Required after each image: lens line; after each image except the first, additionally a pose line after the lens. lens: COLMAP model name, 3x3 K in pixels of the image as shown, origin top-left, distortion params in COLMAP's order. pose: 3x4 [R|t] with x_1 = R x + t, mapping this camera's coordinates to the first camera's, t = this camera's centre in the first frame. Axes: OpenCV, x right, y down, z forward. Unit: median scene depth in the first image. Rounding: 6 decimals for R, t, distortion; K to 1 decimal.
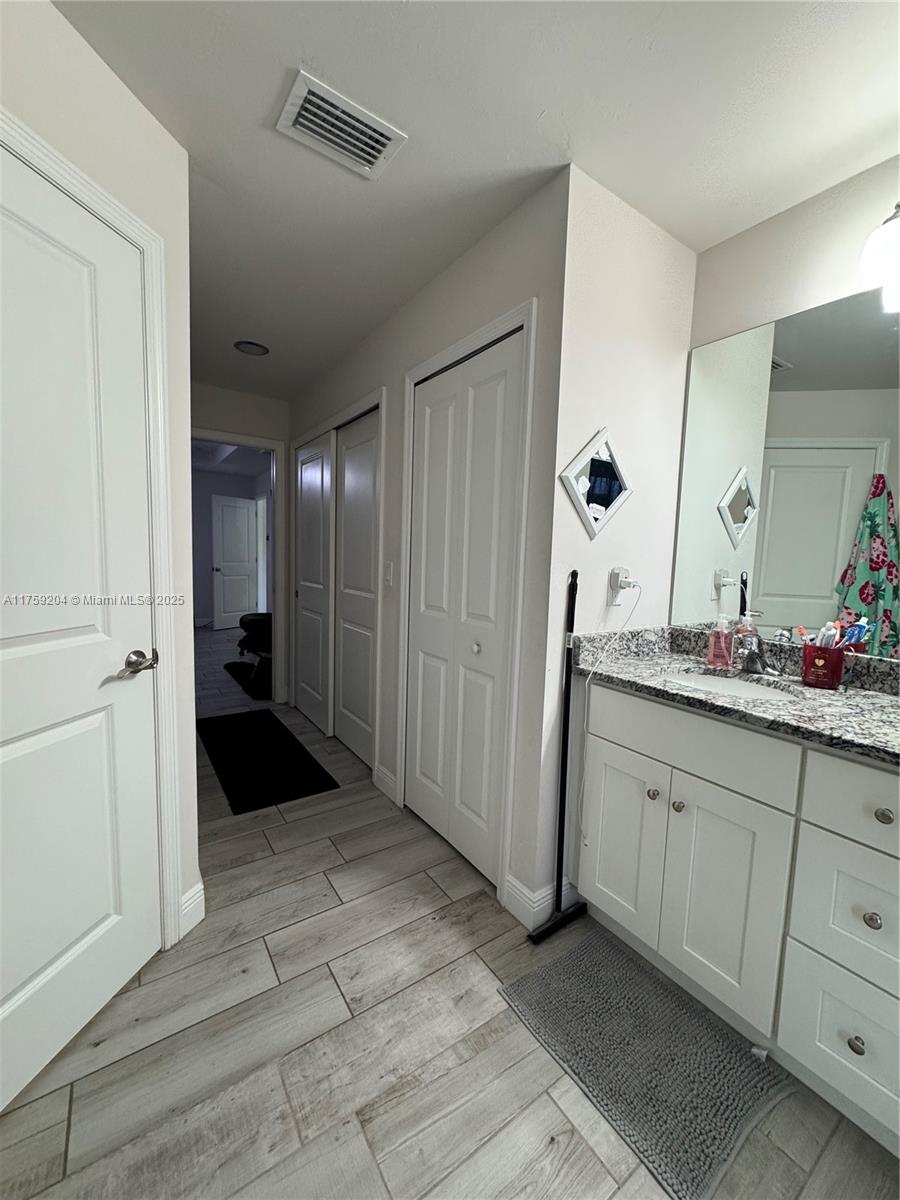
lens RADIAL K [[478.3, 0, 450.0], [0, 478.3, 600.0], [0, 0, 1]] dist [0.001010, -0.000253]
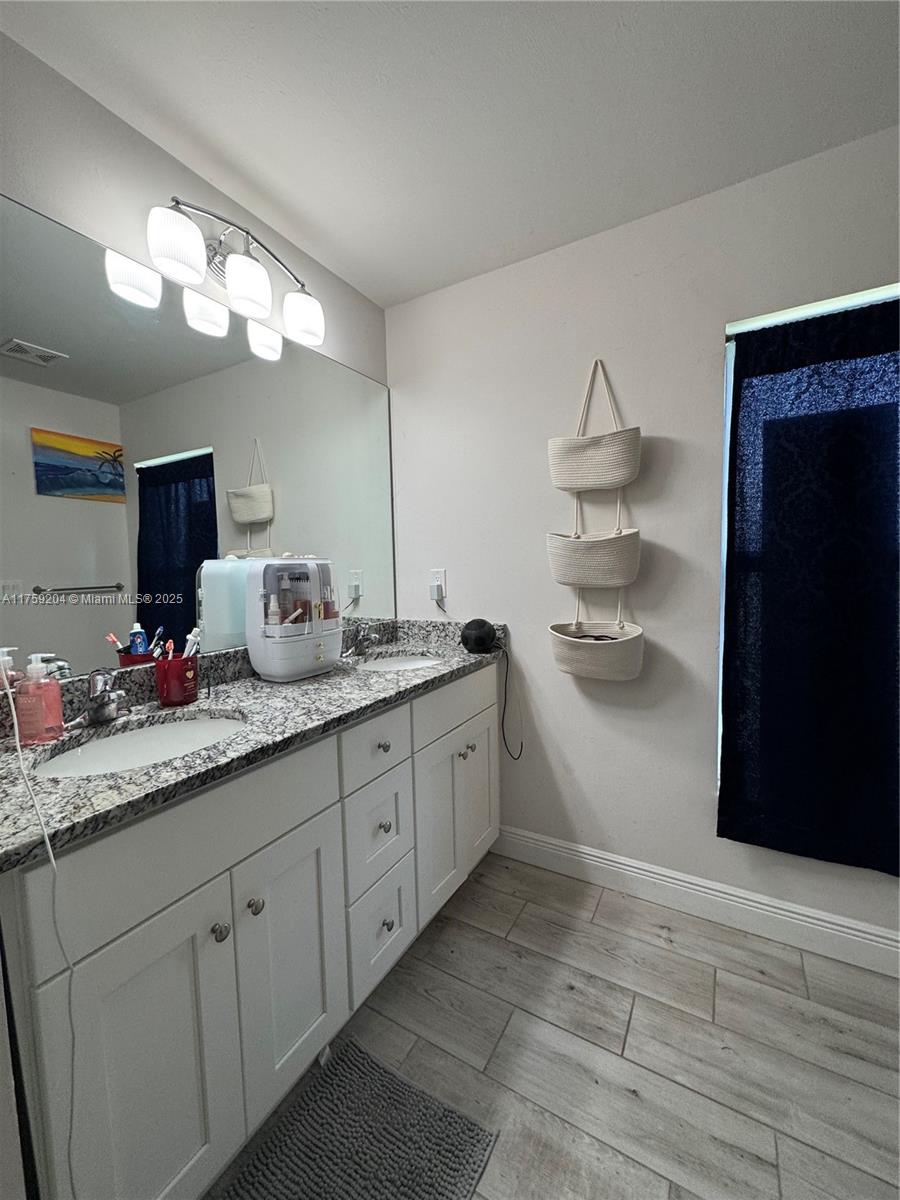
lens RADIAL K [[478.3, 0, 450.0], [0, 478.3, 600.0], [0, 0, 1]] dist [0.001010, -0.000253]
pose [[-0.429153, -0.092599, 0.898473, -0.297837], [0.093720, 0.984797, 0.146261, -0.118089], [-0.898356, 0.146973, -0.413950, 1.157692]]
